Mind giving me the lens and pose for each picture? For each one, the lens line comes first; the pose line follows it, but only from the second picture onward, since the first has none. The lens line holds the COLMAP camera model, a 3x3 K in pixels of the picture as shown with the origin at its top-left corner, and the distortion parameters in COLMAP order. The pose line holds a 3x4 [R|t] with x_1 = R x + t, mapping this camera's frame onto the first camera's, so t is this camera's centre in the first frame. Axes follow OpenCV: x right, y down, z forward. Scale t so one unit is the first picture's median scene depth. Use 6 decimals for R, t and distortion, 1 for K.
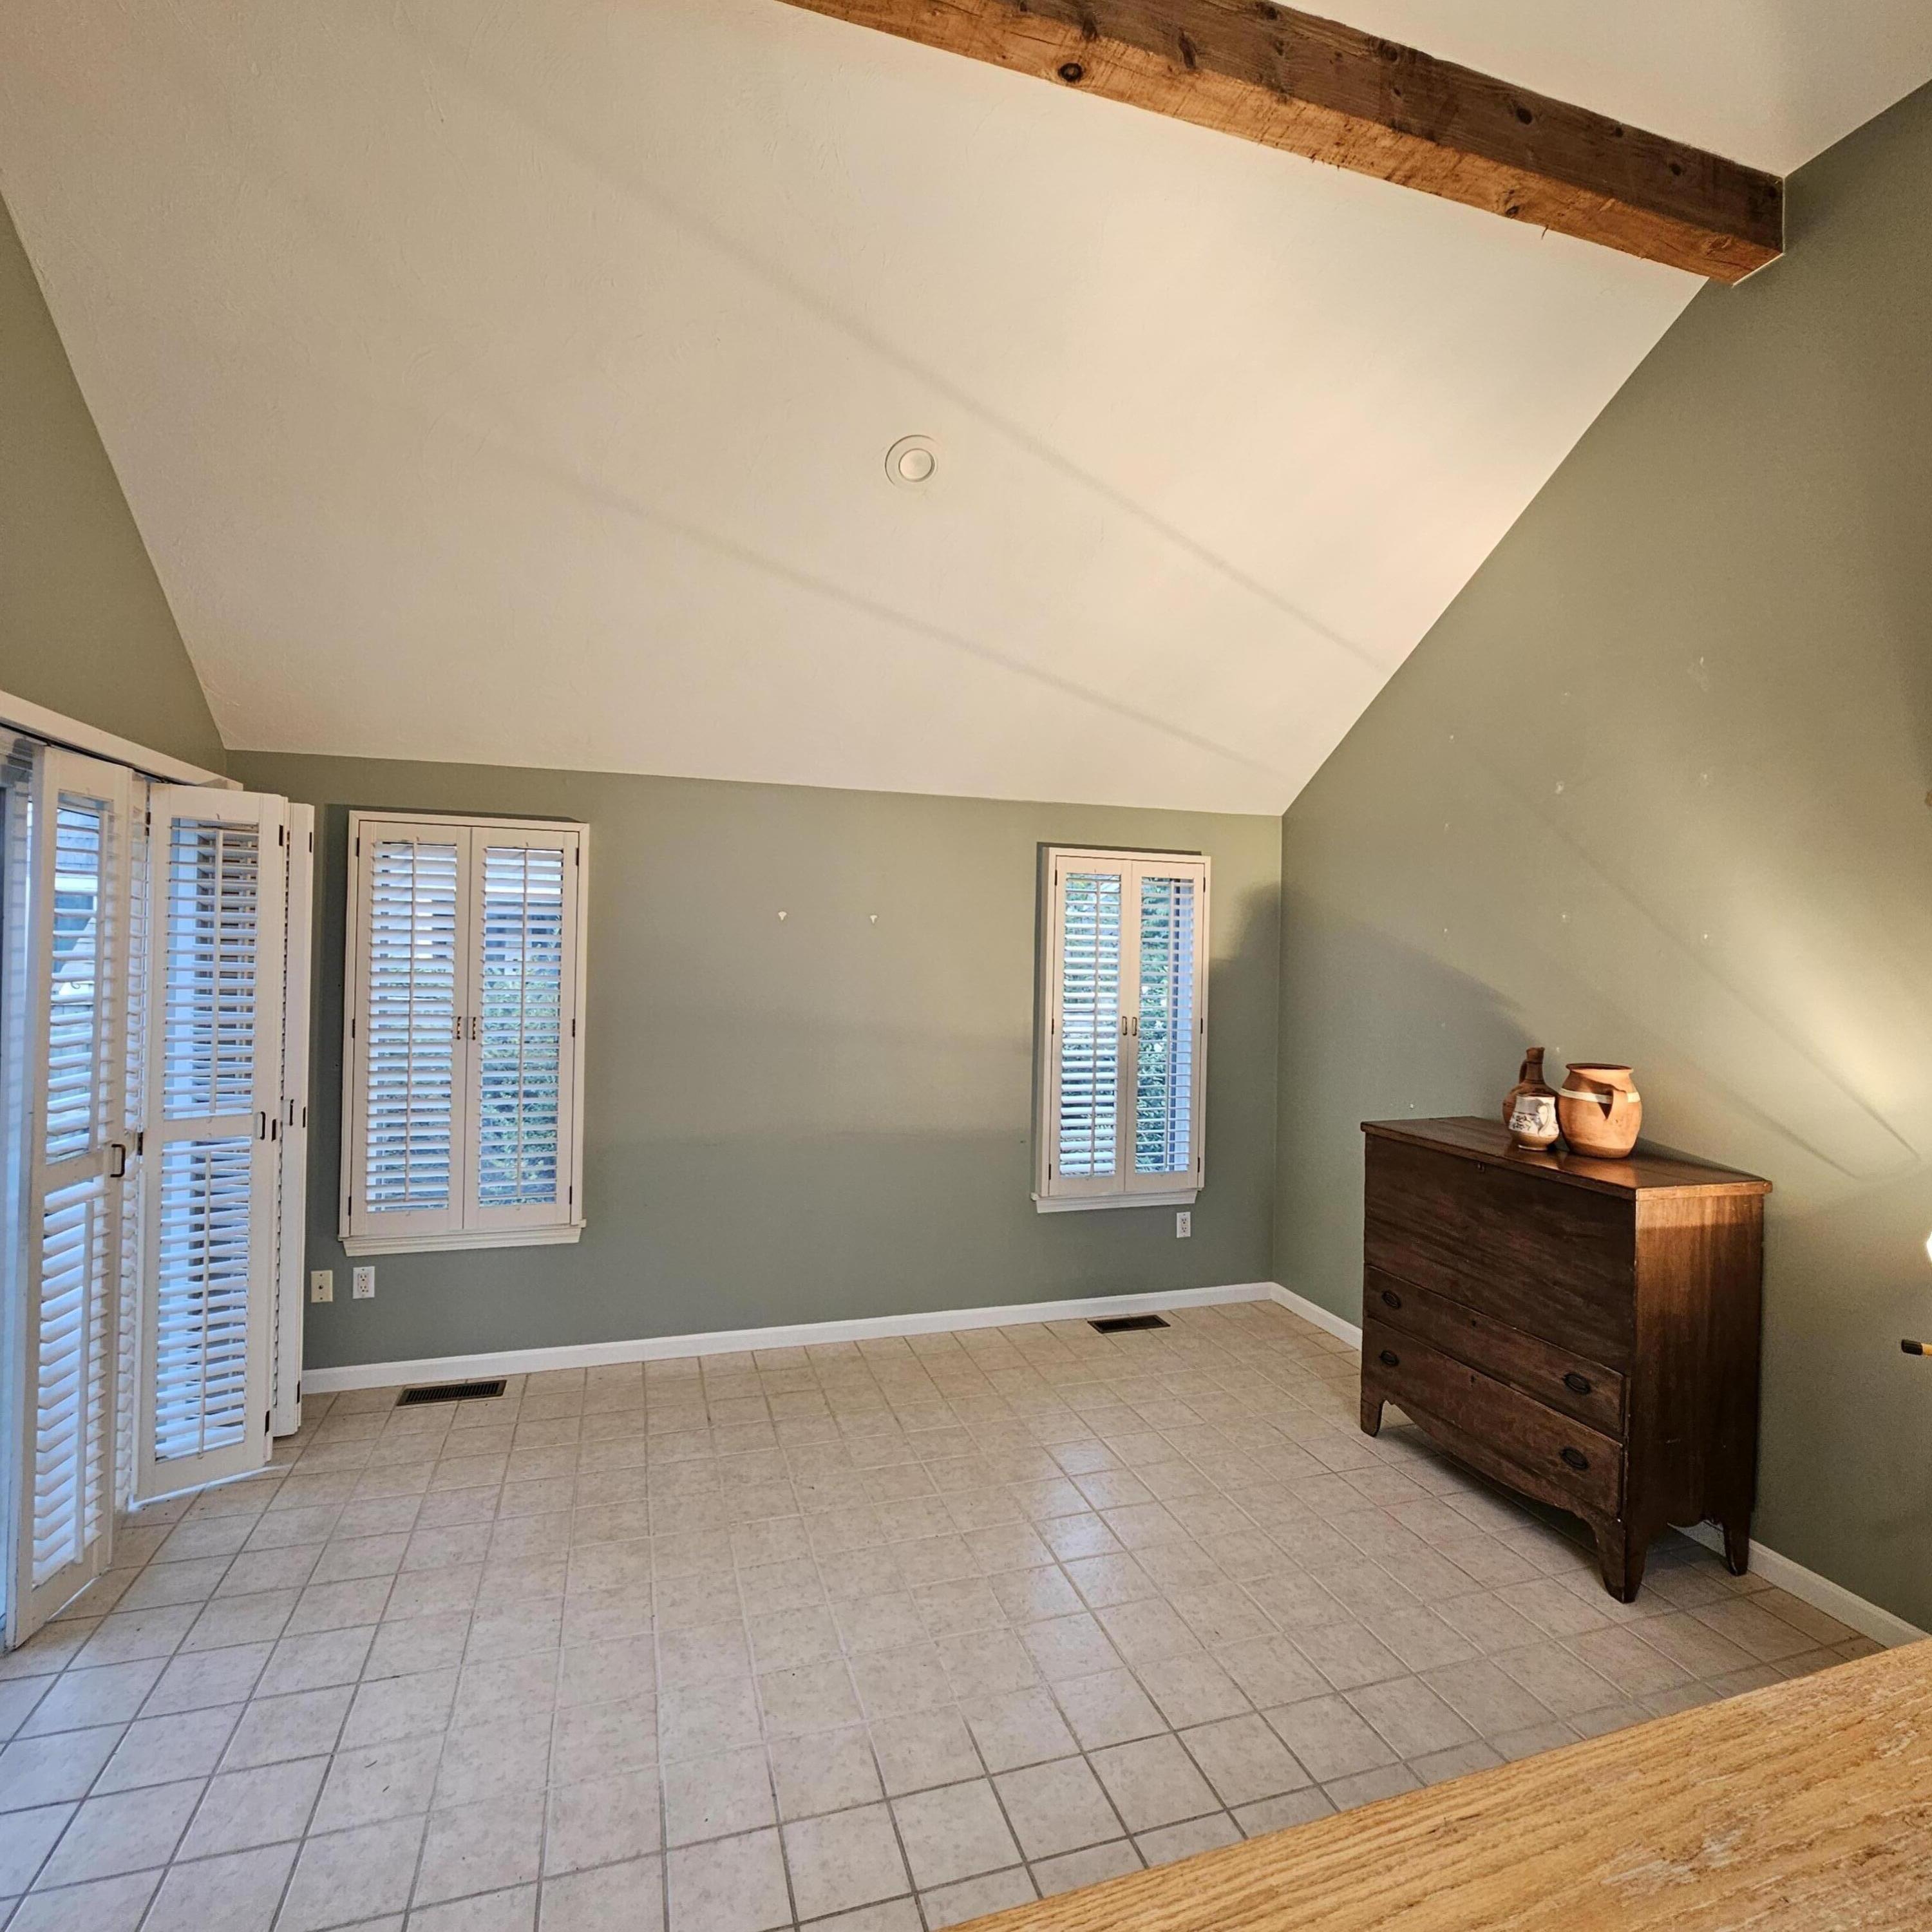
lens RADIAL K [[1055.1, 0, 968.2], [0, 1055.1, 942.5], [0, 0, 1]] dist [-0.000400, -0.000344]
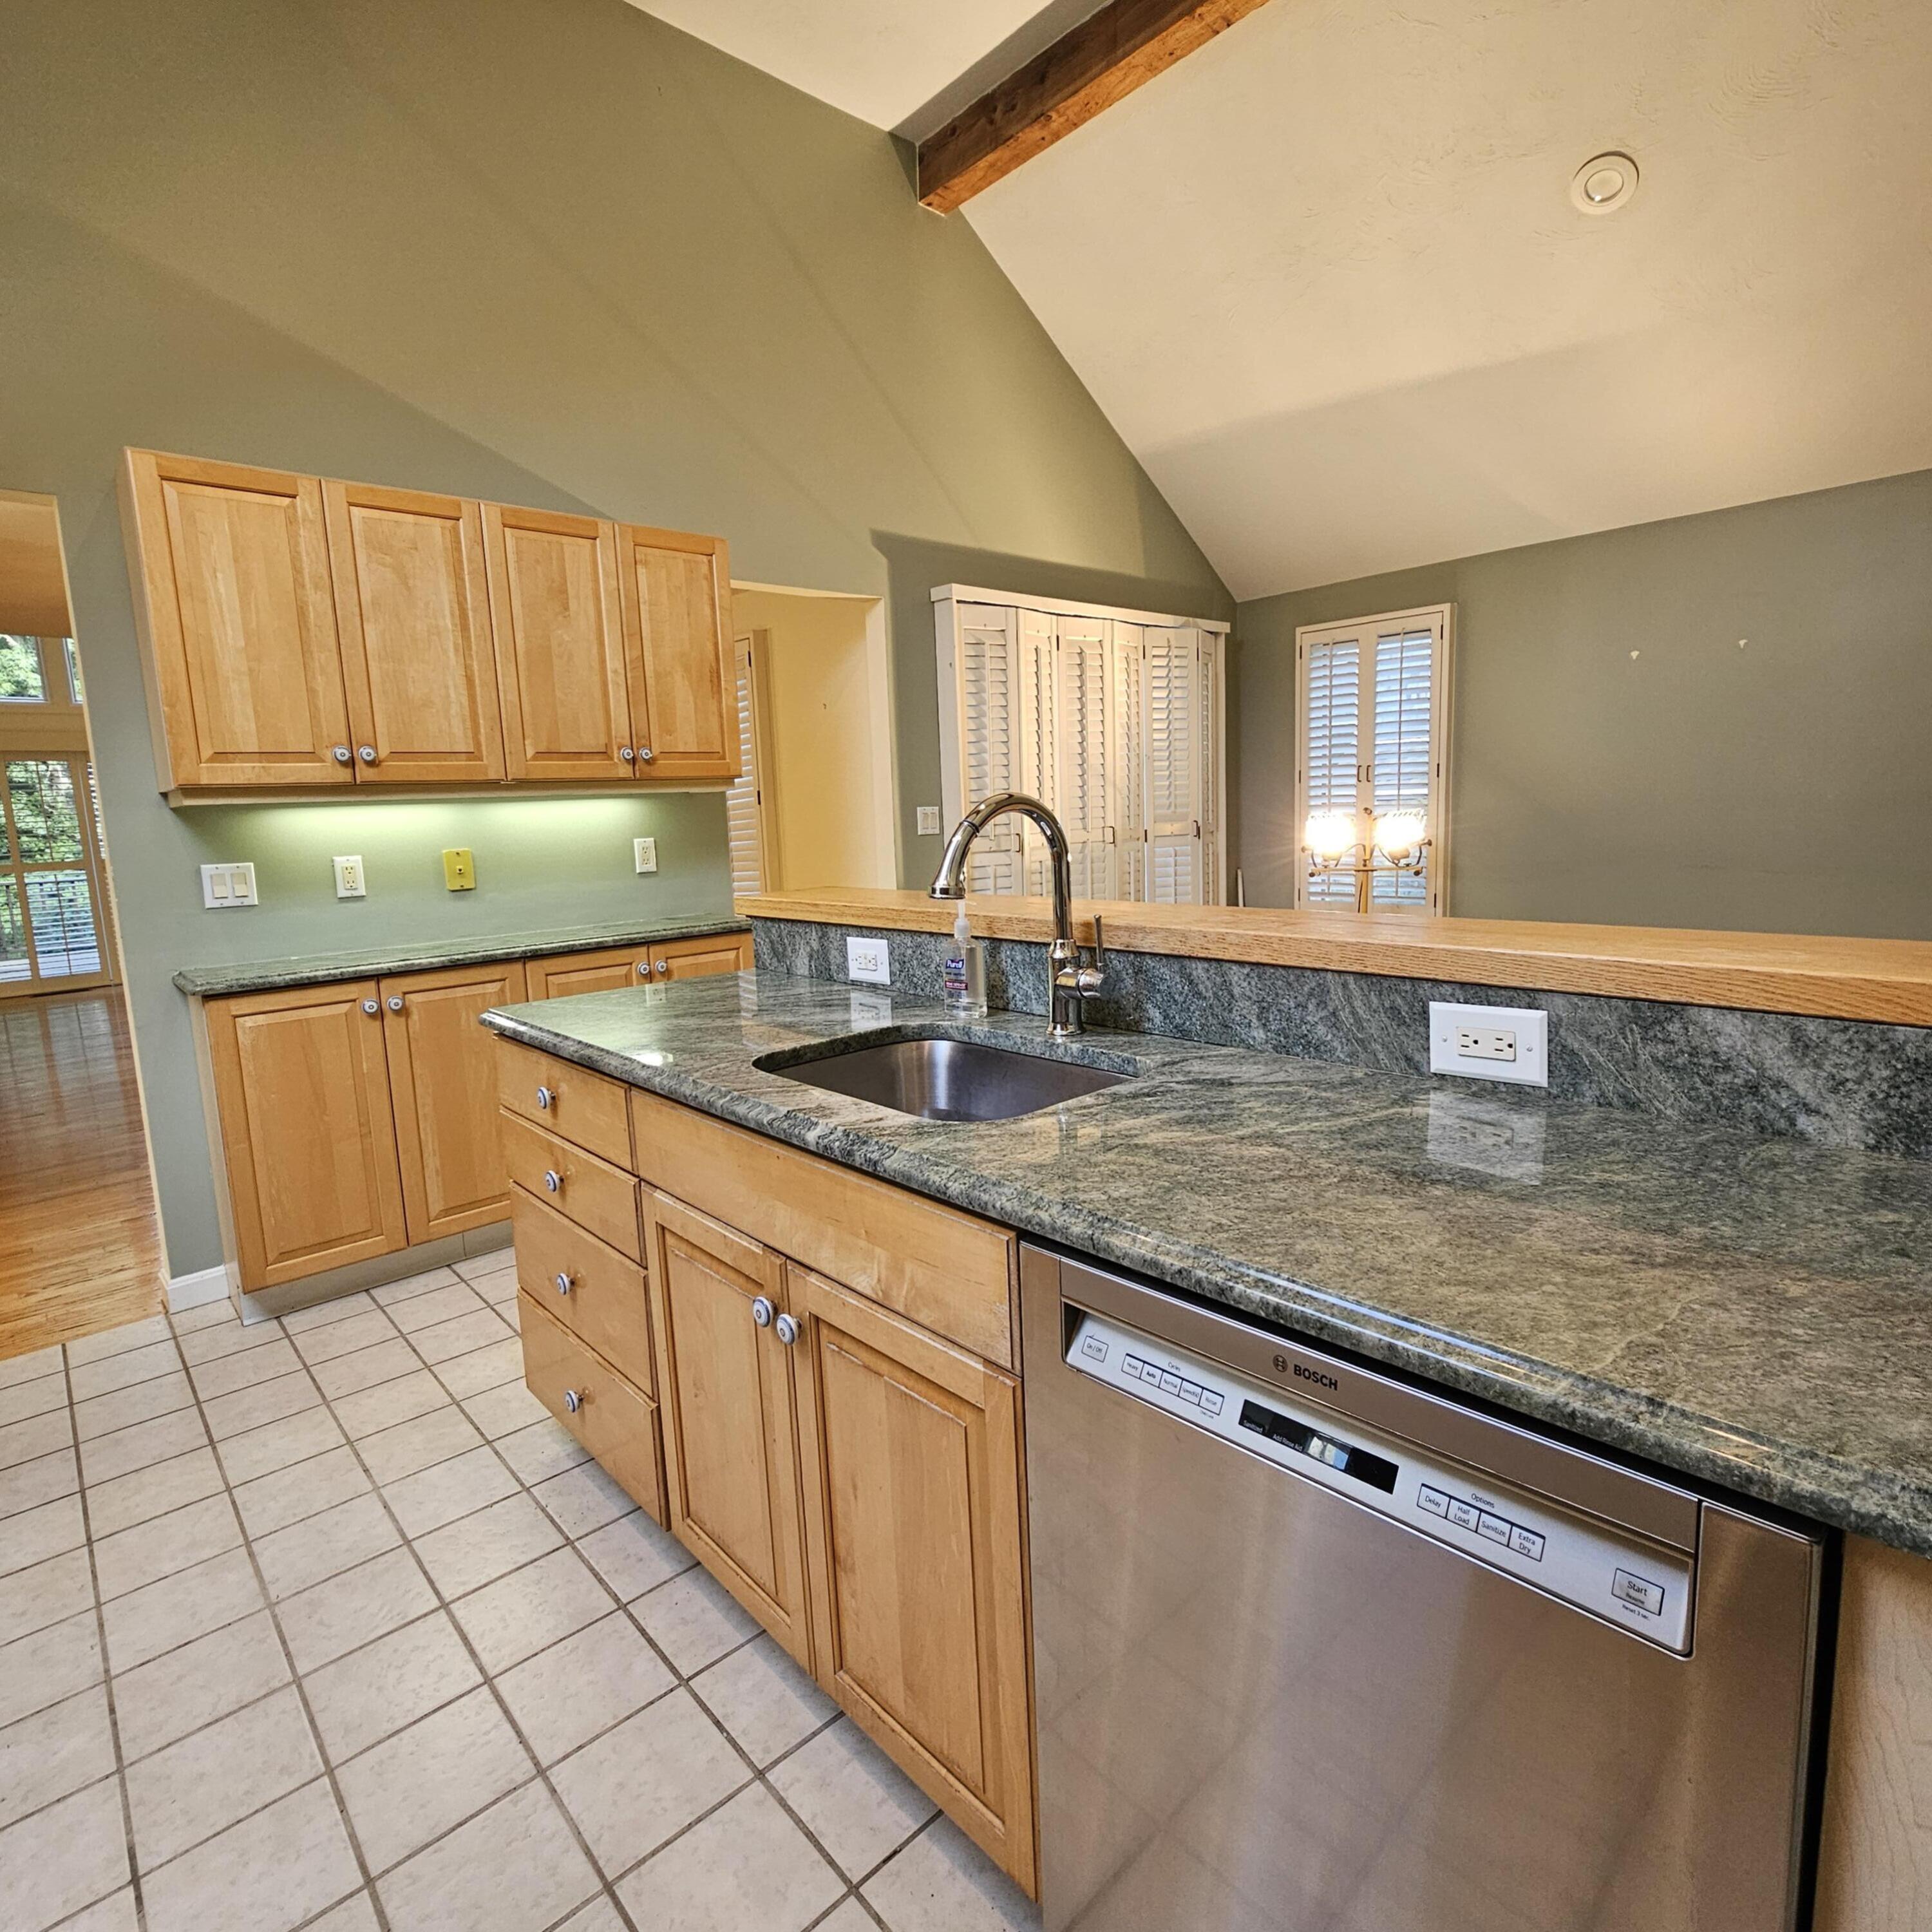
lens RADIAL K [[1055.1, 0, 967.7], [0, 1055.1, 945.0], [0, 0, 1]] dist [-0.000400, -0.000344]
pose [[0.414197, 0.086494, -0.906068, 0.589009], [0.050891, 0.991717, 0.117934, 0.115531], [0.908763, -0.094959, 0.406365, -0.058497]]
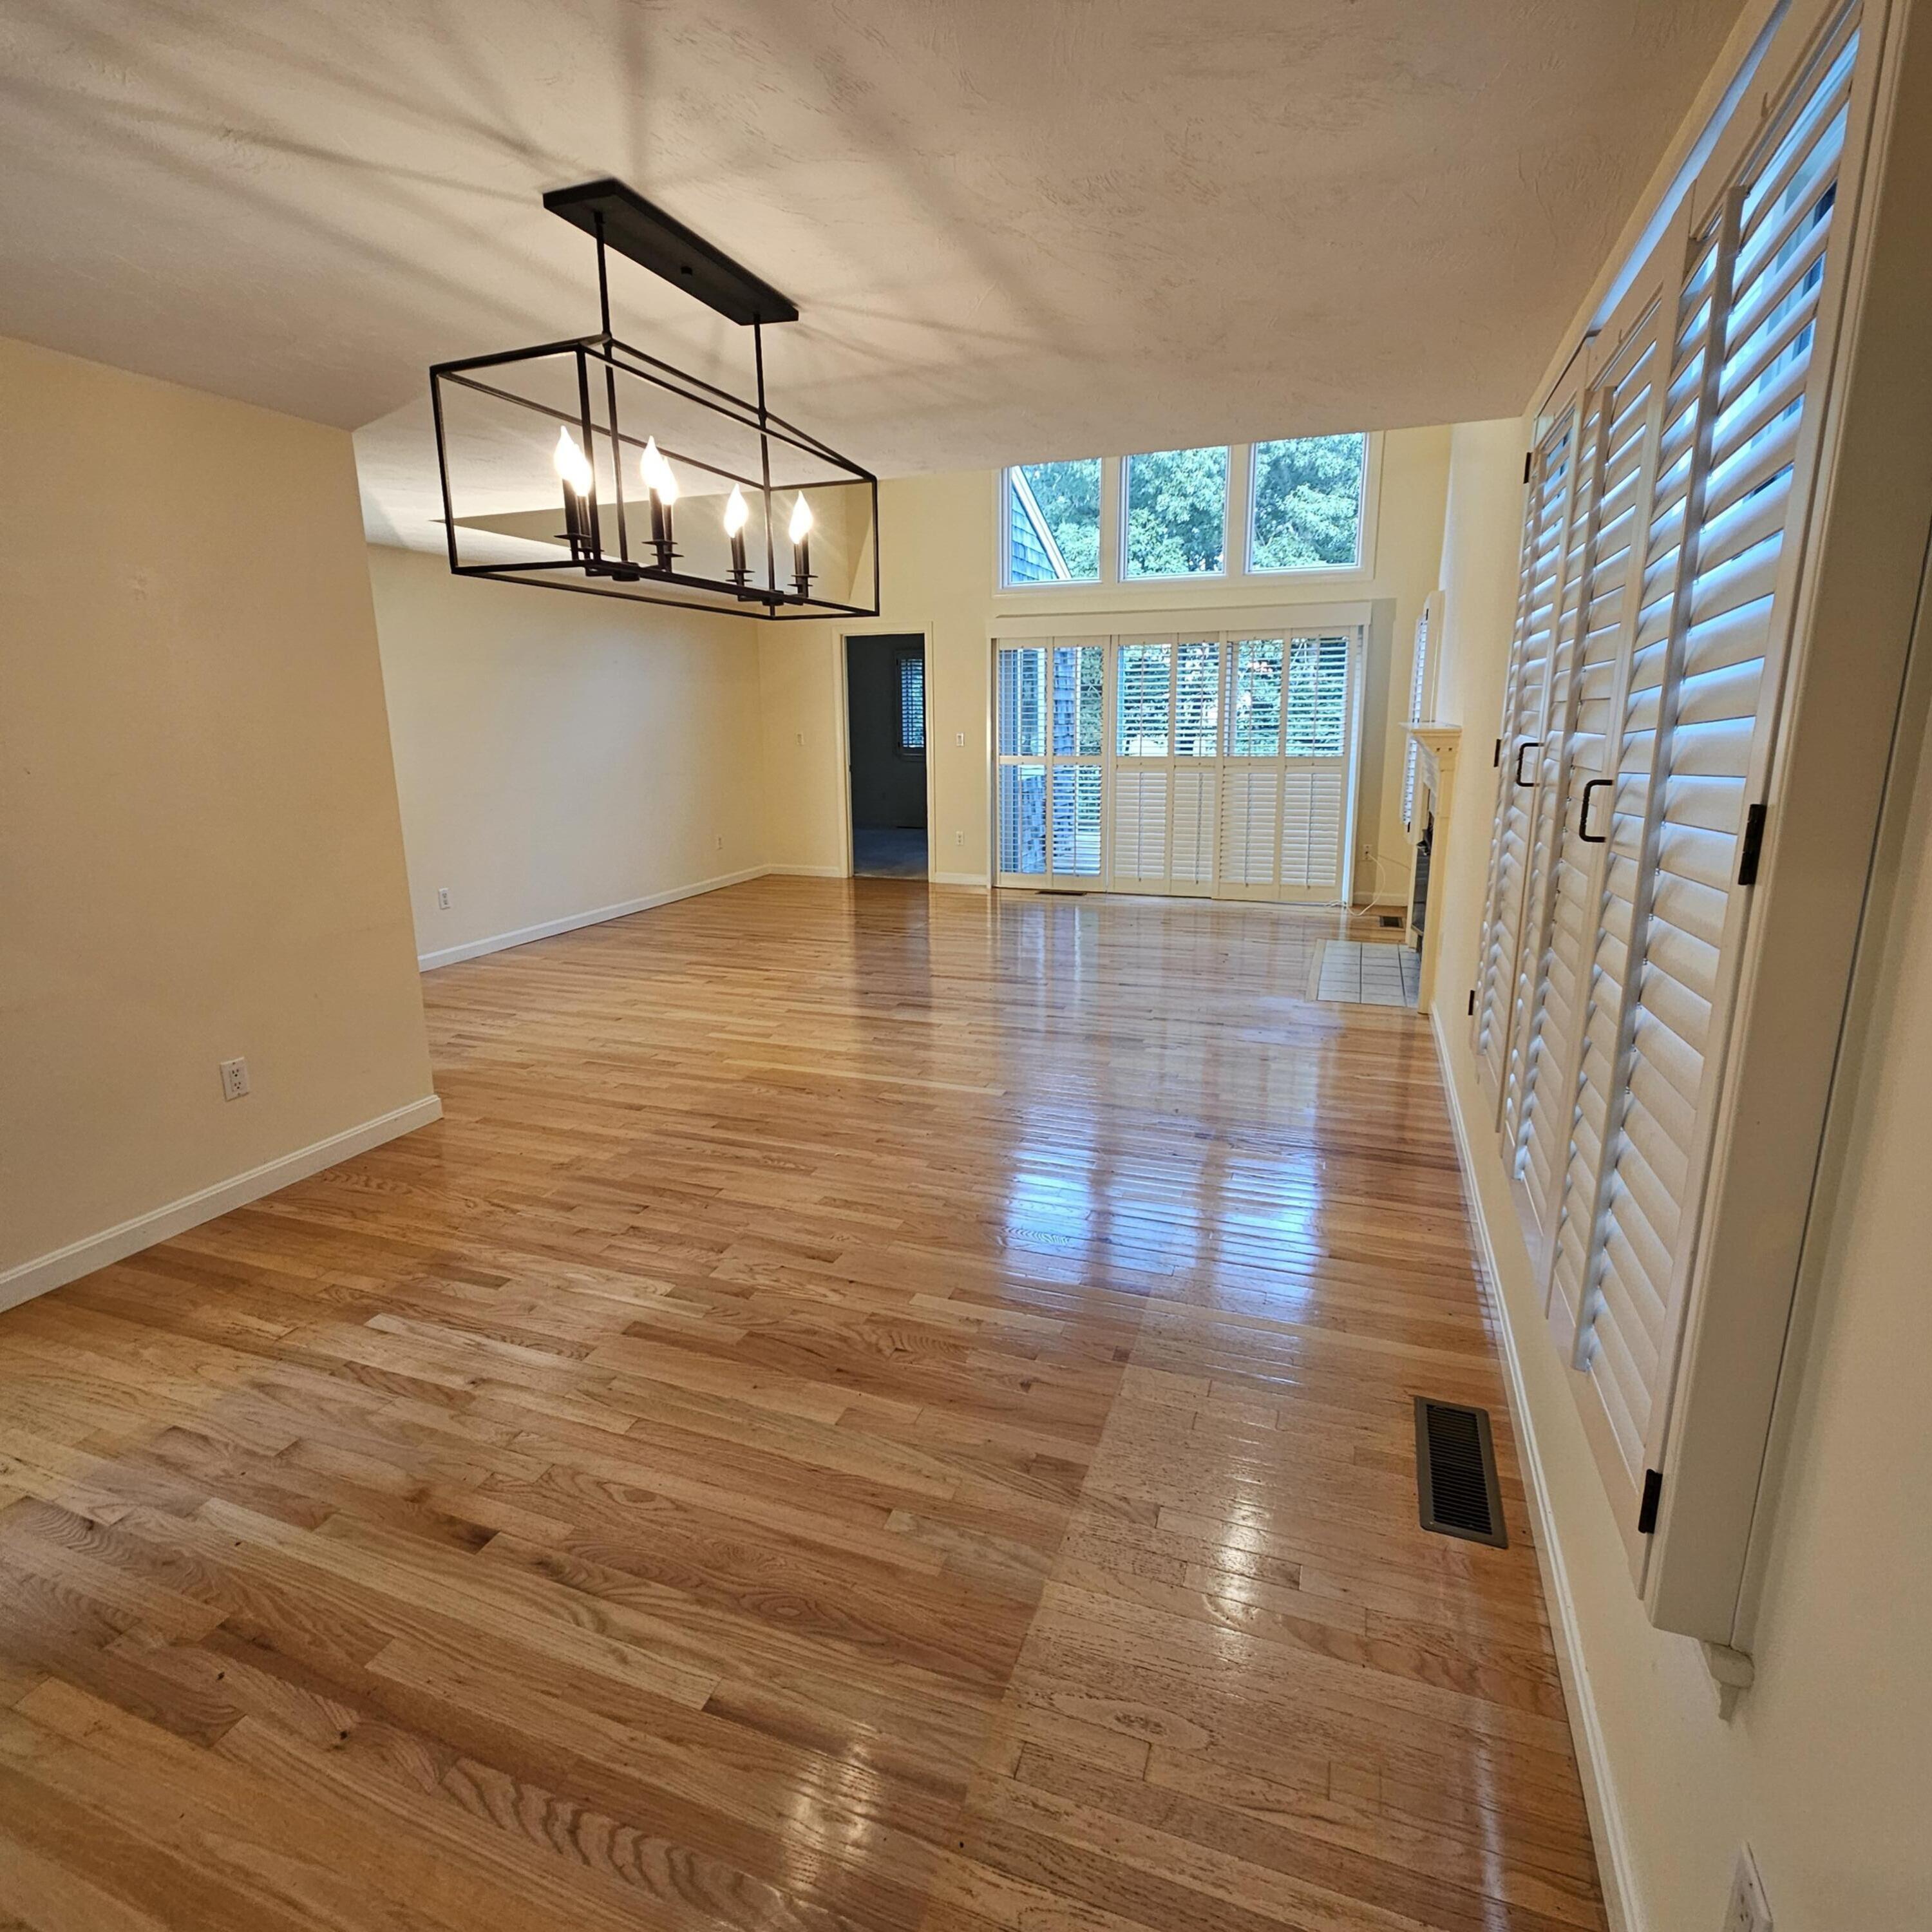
lens RADIAL K [[1055.1, 0, 968.2], [0, 1055.1, 945.0], [0, 0, 1]] dist [-0.000400, -0.000344]
pose [[-0.620403, 0.155476, -0.768718, -0.445055], [-0.004901, 0.979366, 0.202037, 0.049411], [0.784268, 0.129112, -0.606839, 0.266367]]
